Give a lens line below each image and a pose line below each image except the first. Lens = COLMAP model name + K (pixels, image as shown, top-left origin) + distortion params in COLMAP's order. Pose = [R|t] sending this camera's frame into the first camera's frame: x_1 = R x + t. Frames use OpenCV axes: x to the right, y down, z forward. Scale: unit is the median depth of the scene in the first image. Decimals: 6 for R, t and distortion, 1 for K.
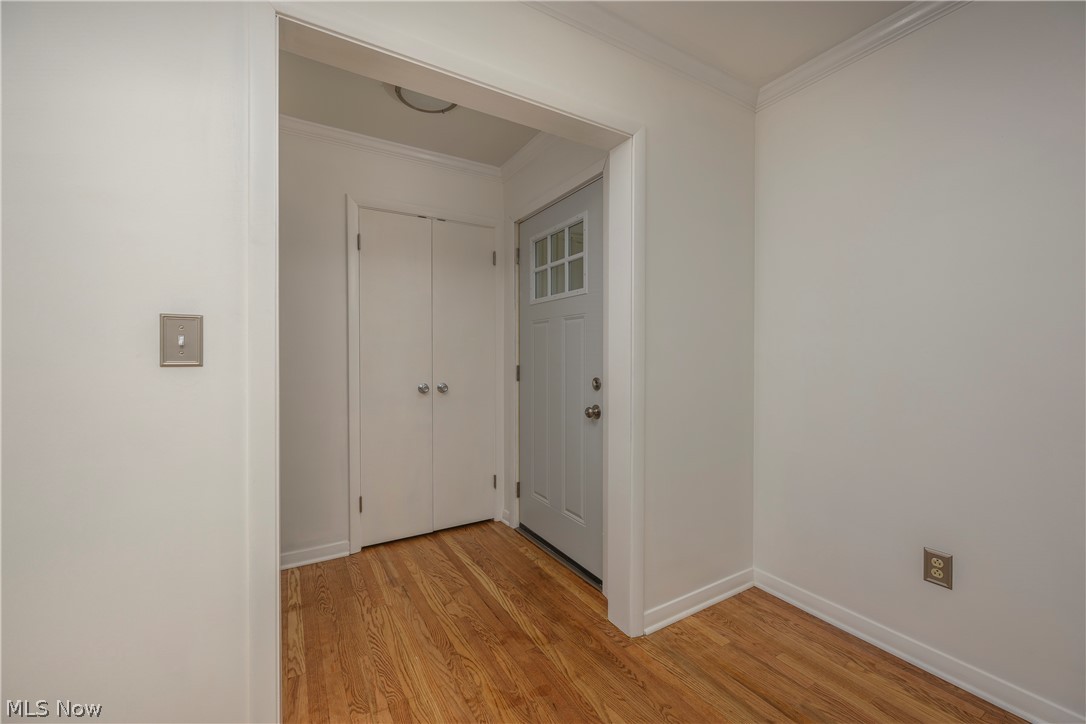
lens RADIAL K [[418.8, 0, 543.0], [0, 418.8, 362.0], [0, 0, 1]] dist [0.000590, 0.000063]
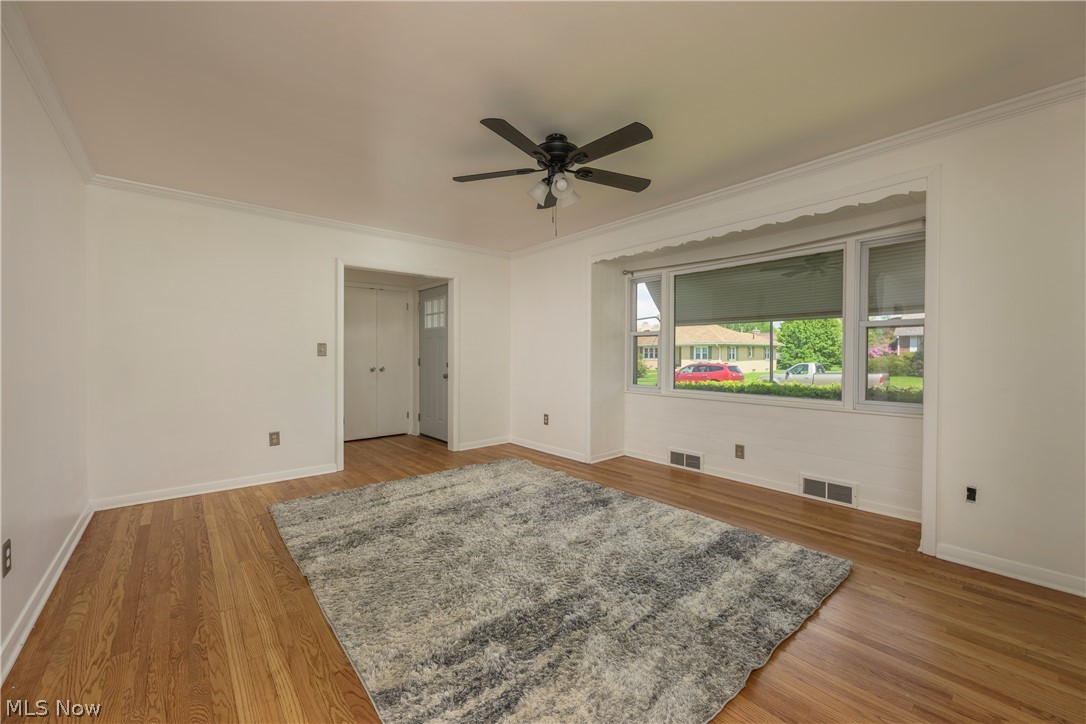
lens RADIAL K [[418.8, 0, 543.0], [0, 418.8, 362.0], [0, 0, 1]] dist [0.000590, 0.000063]
pose [[0.984839, 0.003140, 0.173440, 0.276359], [-0.003806, 0.999987, 0.003508, 0.024445], [-0.173427, -0.004115, 0.984838, -1.741499]]
